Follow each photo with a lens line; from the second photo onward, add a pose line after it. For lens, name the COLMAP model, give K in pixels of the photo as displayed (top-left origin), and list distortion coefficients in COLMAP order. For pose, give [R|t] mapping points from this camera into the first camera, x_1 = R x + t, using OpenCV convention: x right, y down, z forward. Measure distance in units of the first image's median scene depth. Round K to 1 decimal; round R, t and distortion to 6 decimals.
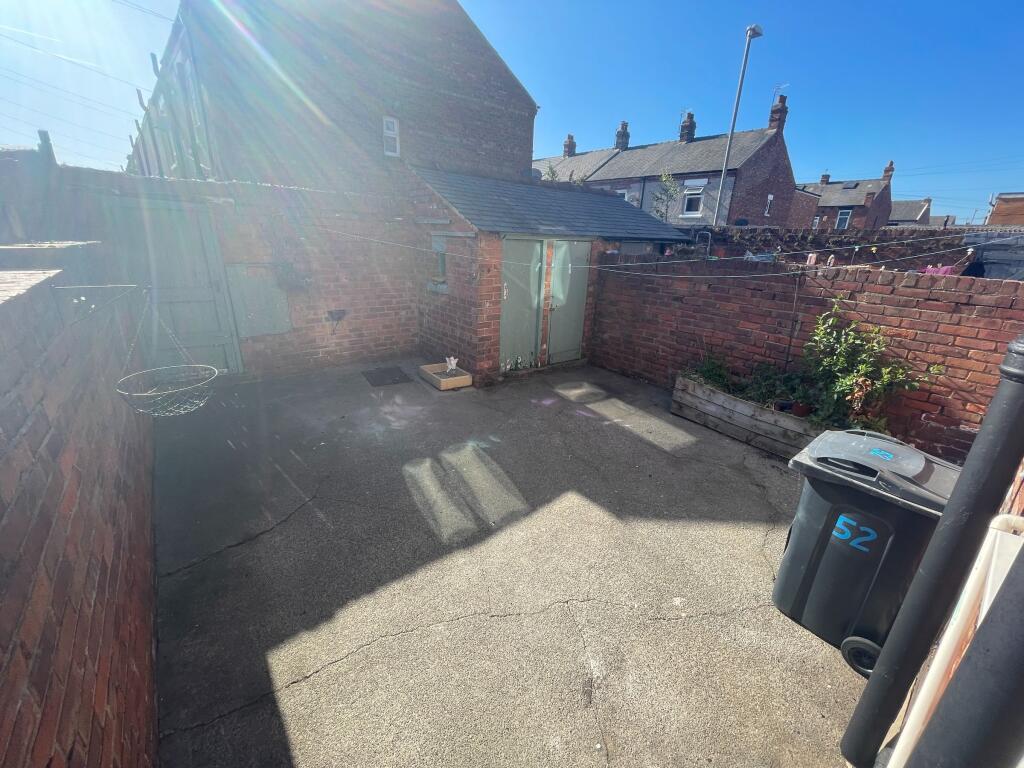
lens RADIAL K [[415.3, 0, 512.0], [0, 415.3, 384.0], [0, 0, 1]] dist [-0.006057, 0.000585]
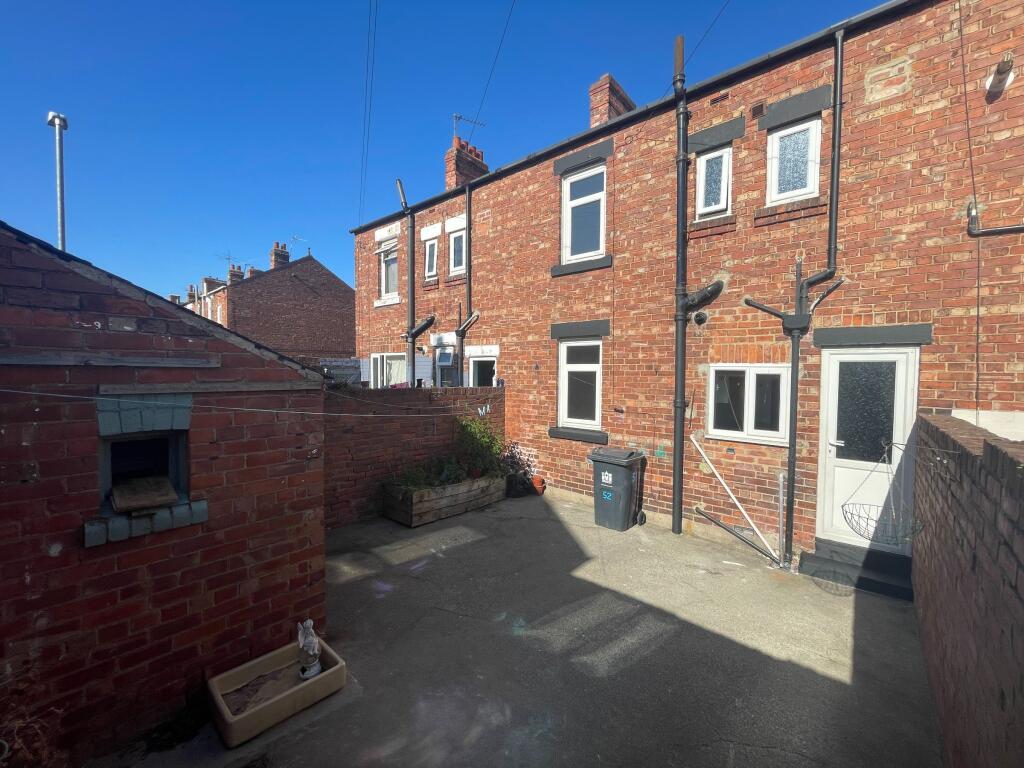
lens RADIAL K [[415.3, 0, 512.0], [0, 415.3, 384.0], [0, 0, 1]] dist [-0.006057, 0.000585]
pose [[-0.175944, -0.071092, 0.981830, -0.833218], [0.317791, 0.939885, 0.125003, -0.402932], [-0.931694, 0.334010, -0.142774, 0.955748]]
